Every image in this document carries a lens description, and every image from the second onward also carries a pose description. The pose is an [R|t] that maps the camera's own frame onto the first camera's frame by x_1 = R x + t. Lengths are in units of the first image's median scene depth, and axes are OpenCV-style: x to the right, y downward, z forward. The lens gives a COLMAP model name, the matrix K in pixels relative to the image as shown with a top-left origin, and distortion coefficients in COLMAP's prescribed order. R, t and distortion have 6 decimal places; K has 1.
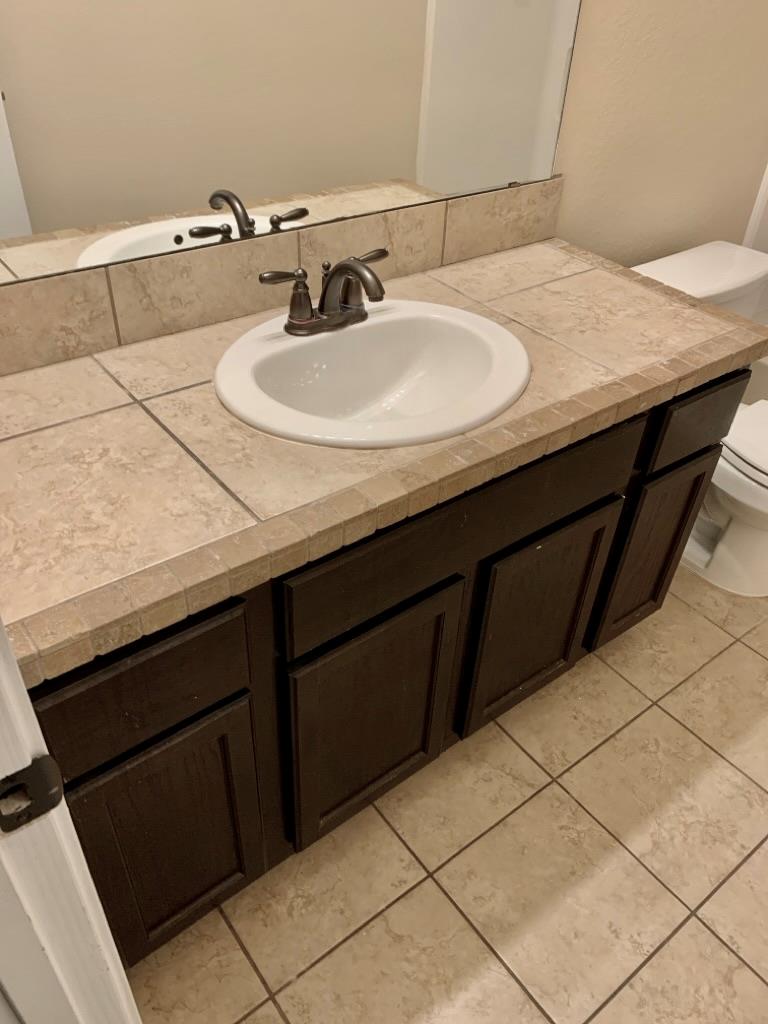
lens RADIAL K [[798.5, 0, 388.7], [0, 798.5, 511.7], [0, 0, 1]] dist [0.018527, 0.010925]
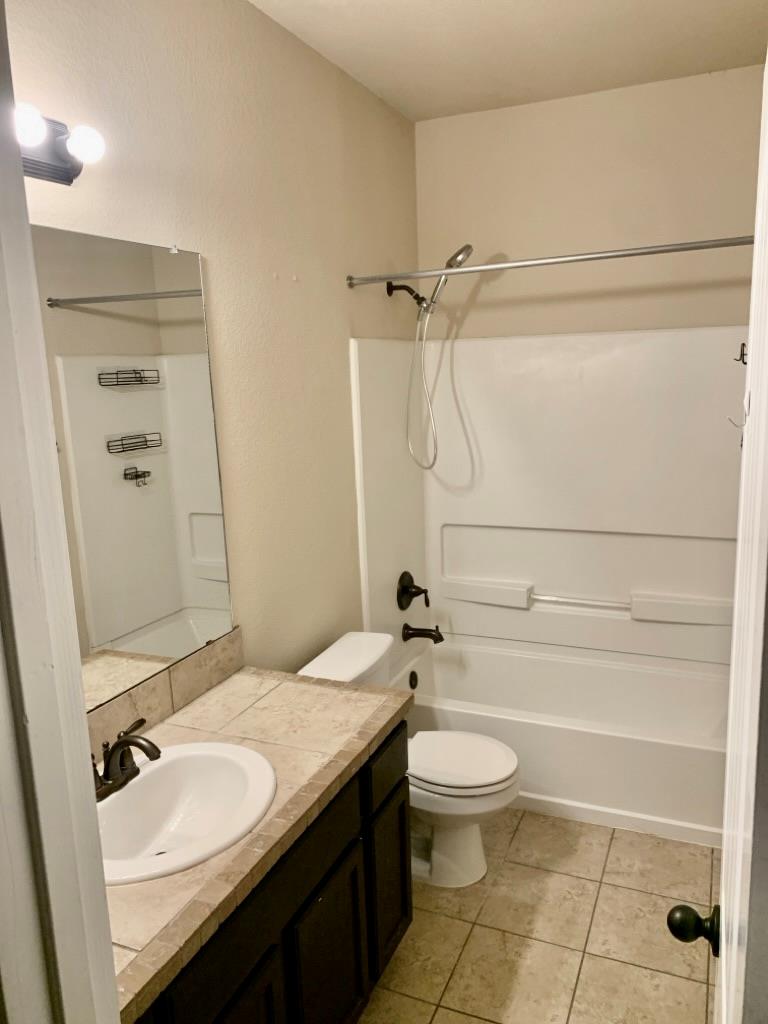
lens RADIAL K [[798.5, 0, 388.7], [0, 798.5, 511.7], [0, 0, 1]] dist [0.018527, 0.010925]
pose [[0.874981, -0.179074, 0.449823, -0.171299], [0.360685, 0.860879, -0.358879, 0.008312], [-0.322977, 0.476256, 0.817842, -0.379575]]
